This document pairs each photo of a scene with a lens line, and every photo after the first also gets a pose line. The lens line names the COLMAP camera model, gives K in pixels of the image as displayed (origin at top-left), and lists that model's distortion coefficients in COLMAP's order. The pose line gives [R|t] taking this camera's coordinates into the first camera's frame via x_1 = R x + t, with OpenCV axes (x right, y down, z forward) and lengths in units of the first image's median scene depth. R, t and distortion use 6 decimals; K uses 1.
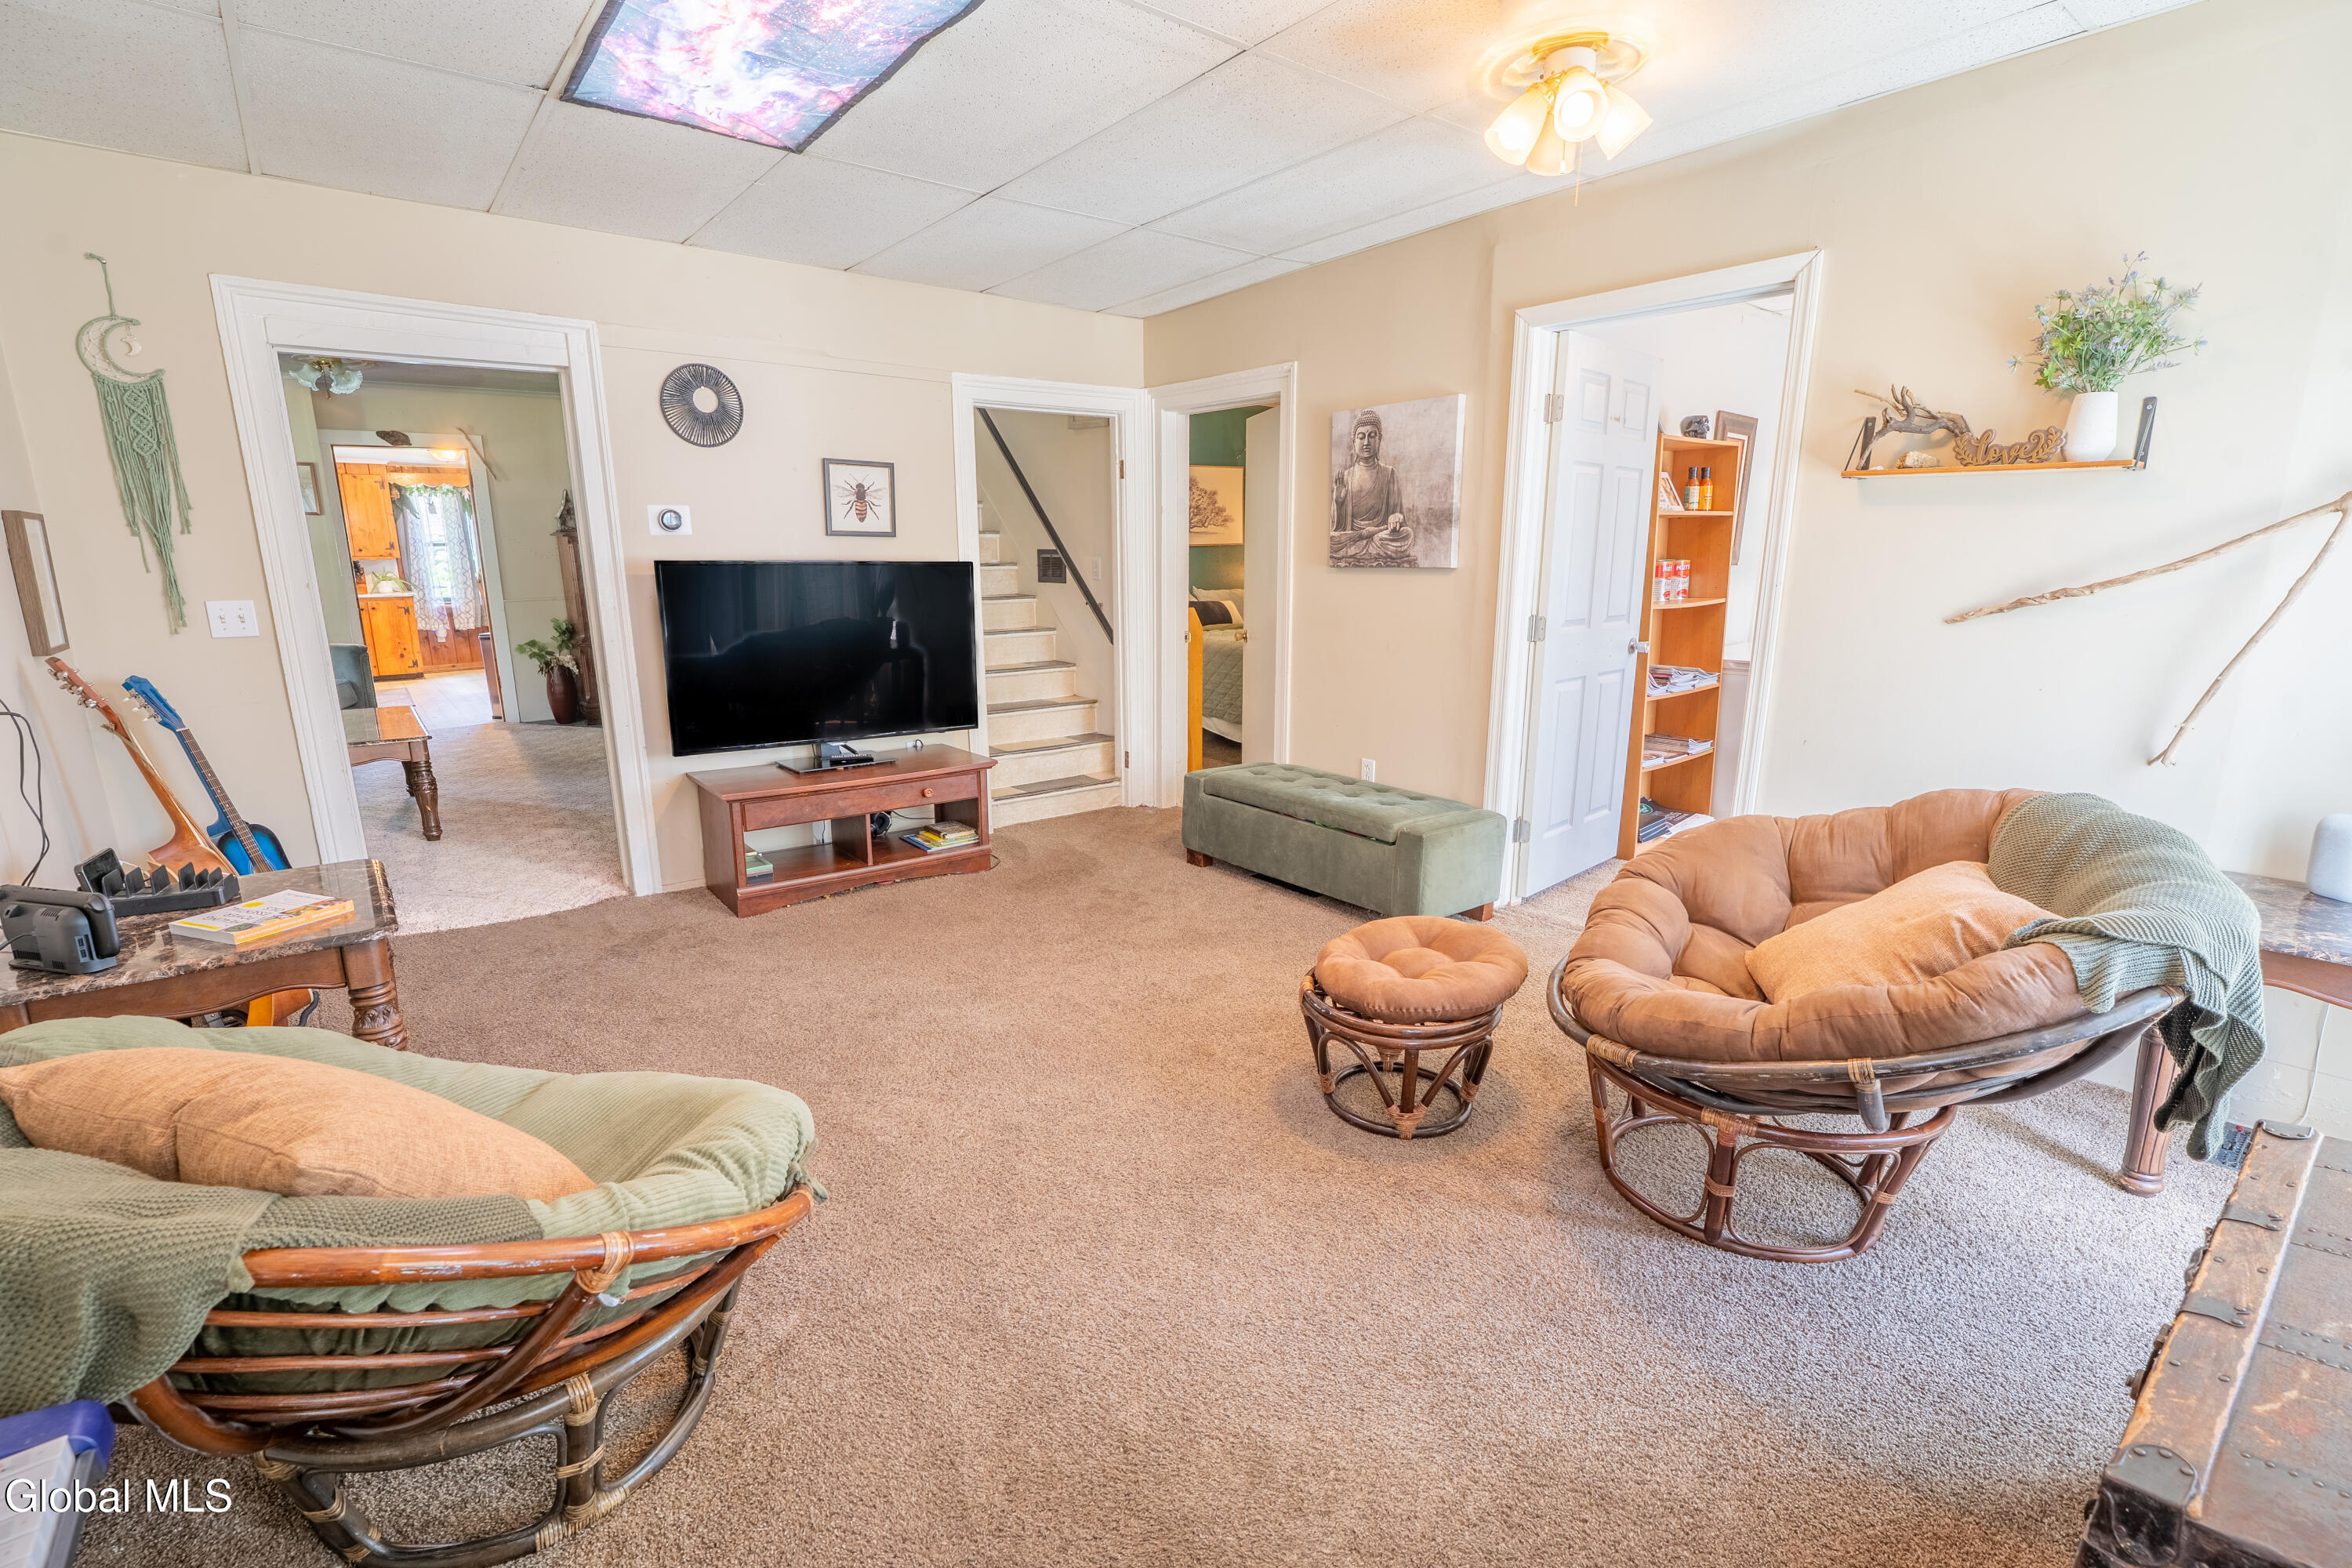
lens RADIAL K [[1060.4, 0, 1173.7], [0, 1060.4, 794.2], [0, 0, 1]] dist [-0.009437, -0.001060]
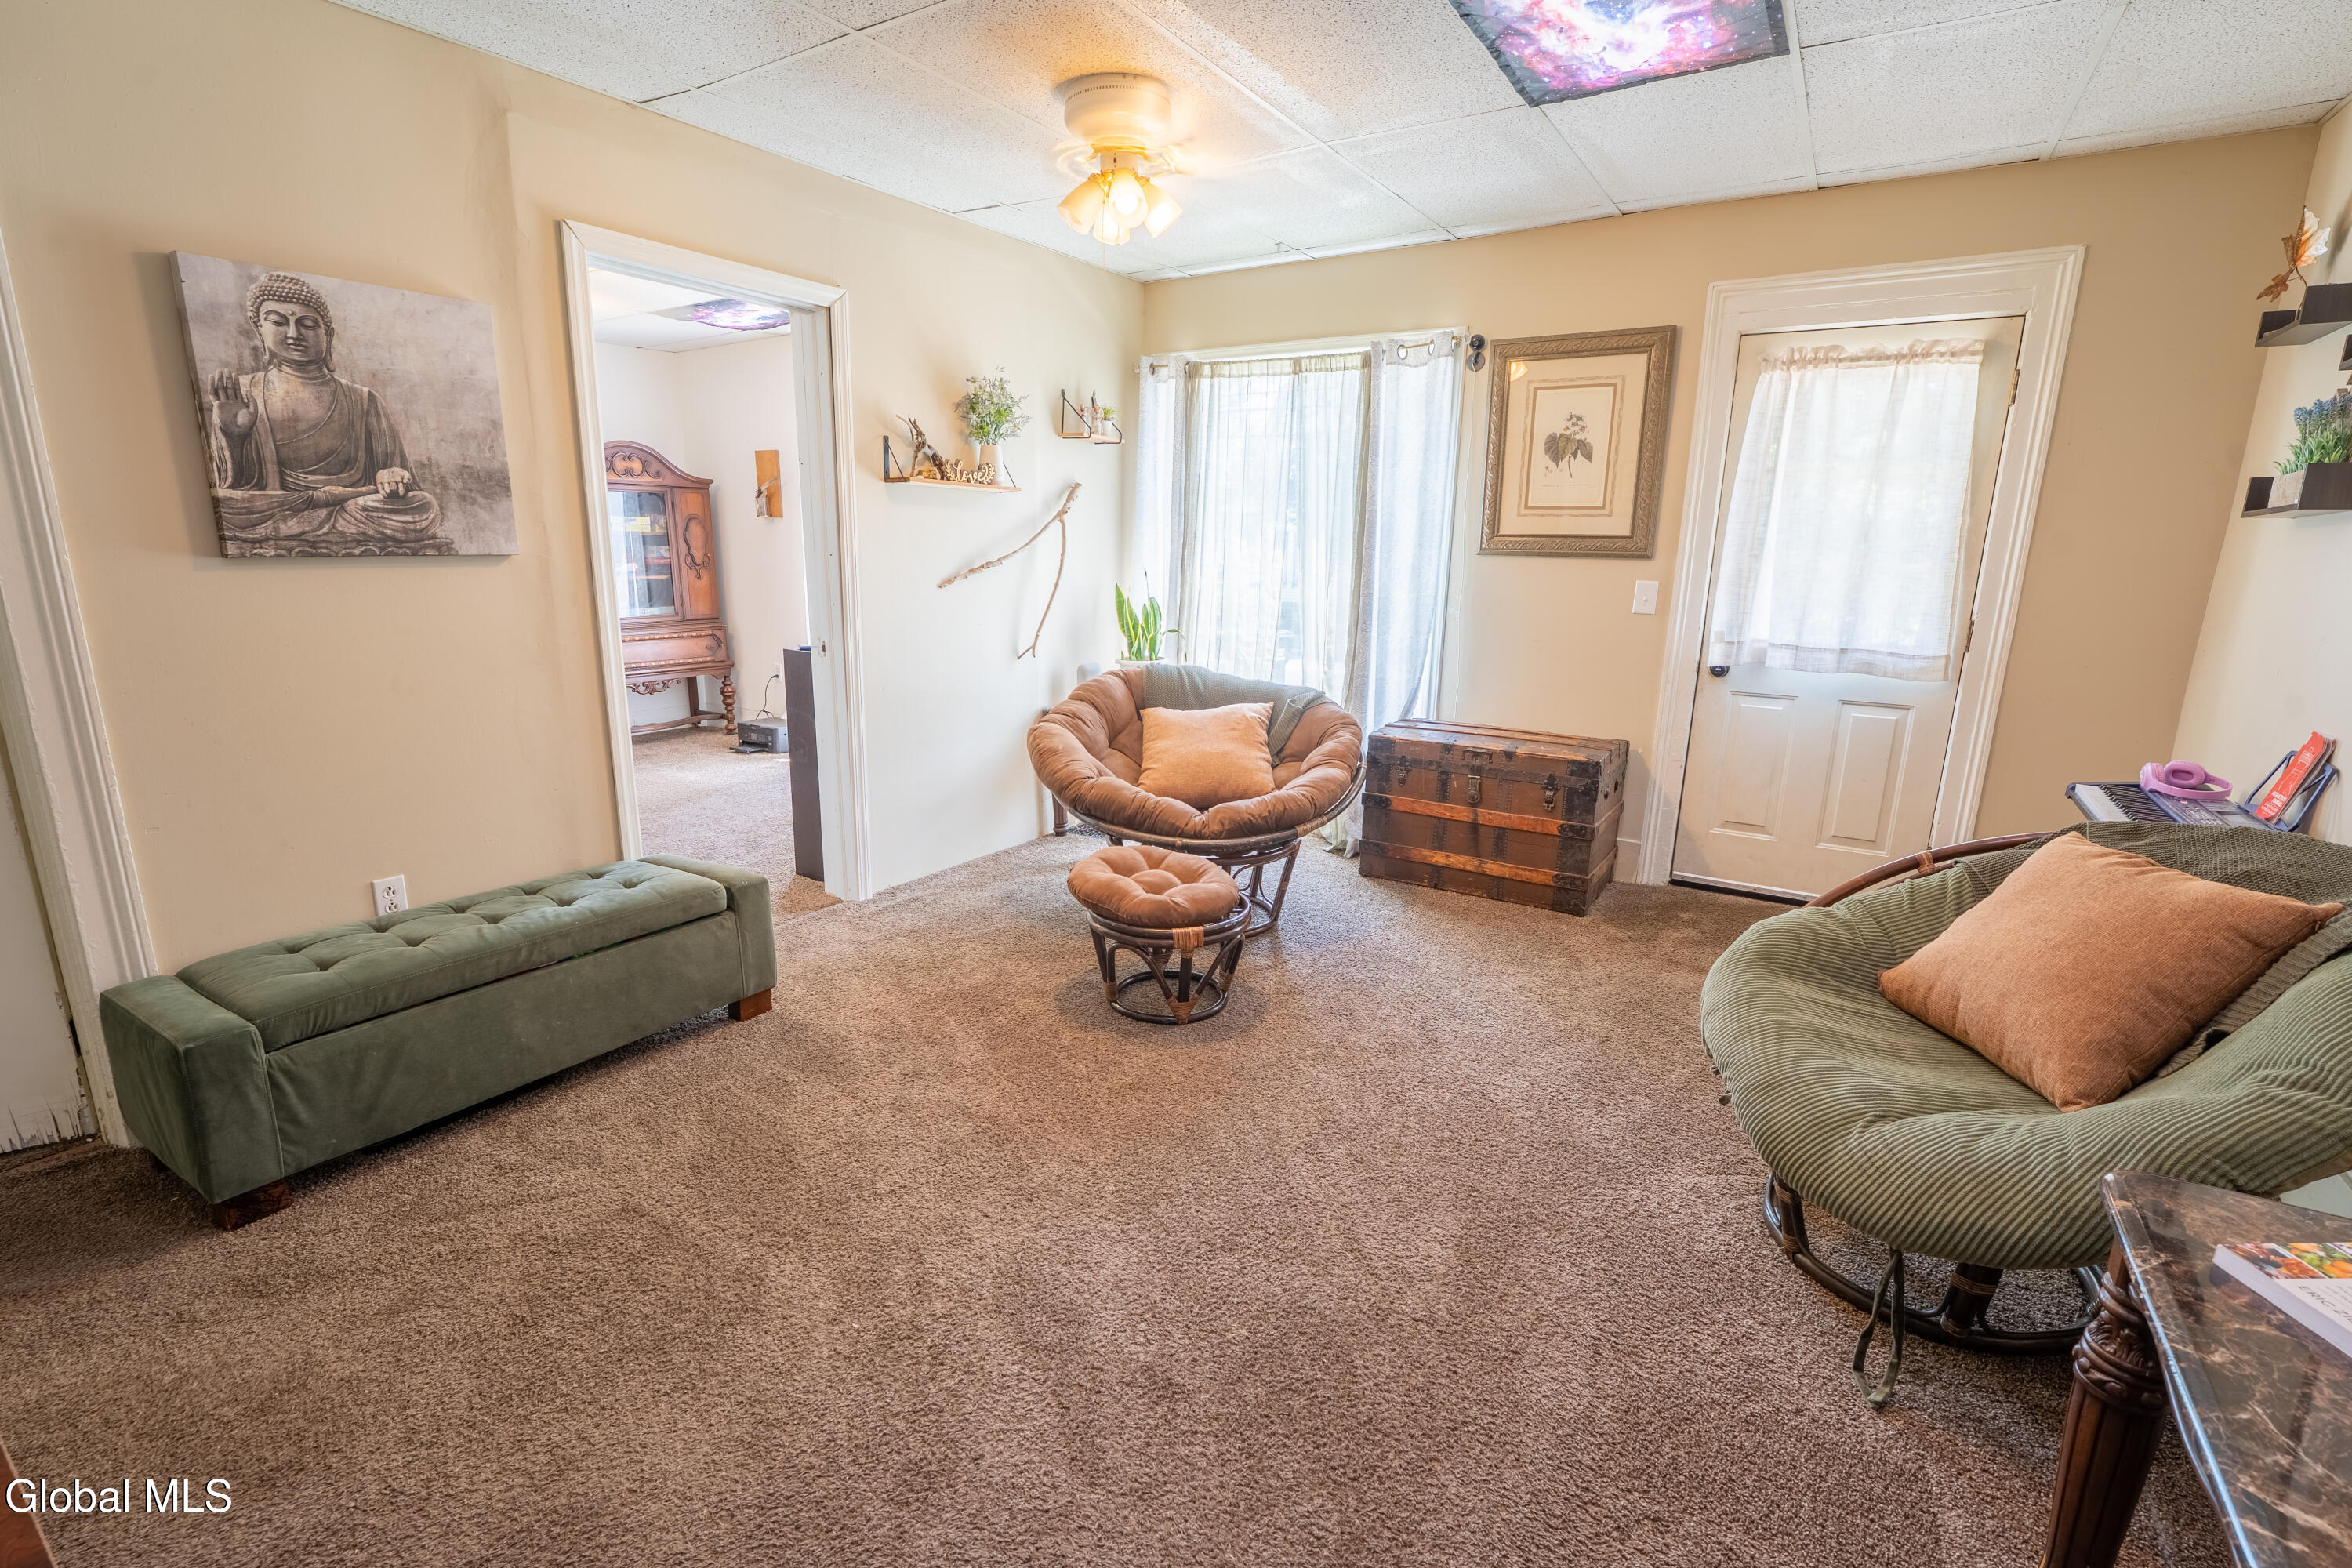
lens RADIAL K [[1060.4, 0, 1173.8], [0, 1060.4, 773.4], [0, 0, 1]] dist [-0.009437, -0.001060]
pose [[-0.337540, -0.209238, 0.917761, -0.540446], [0.187730, 0.940432, 0.283452, -0.186572], [-0.922401, 0.267968, -0.278153, 0.799555]]
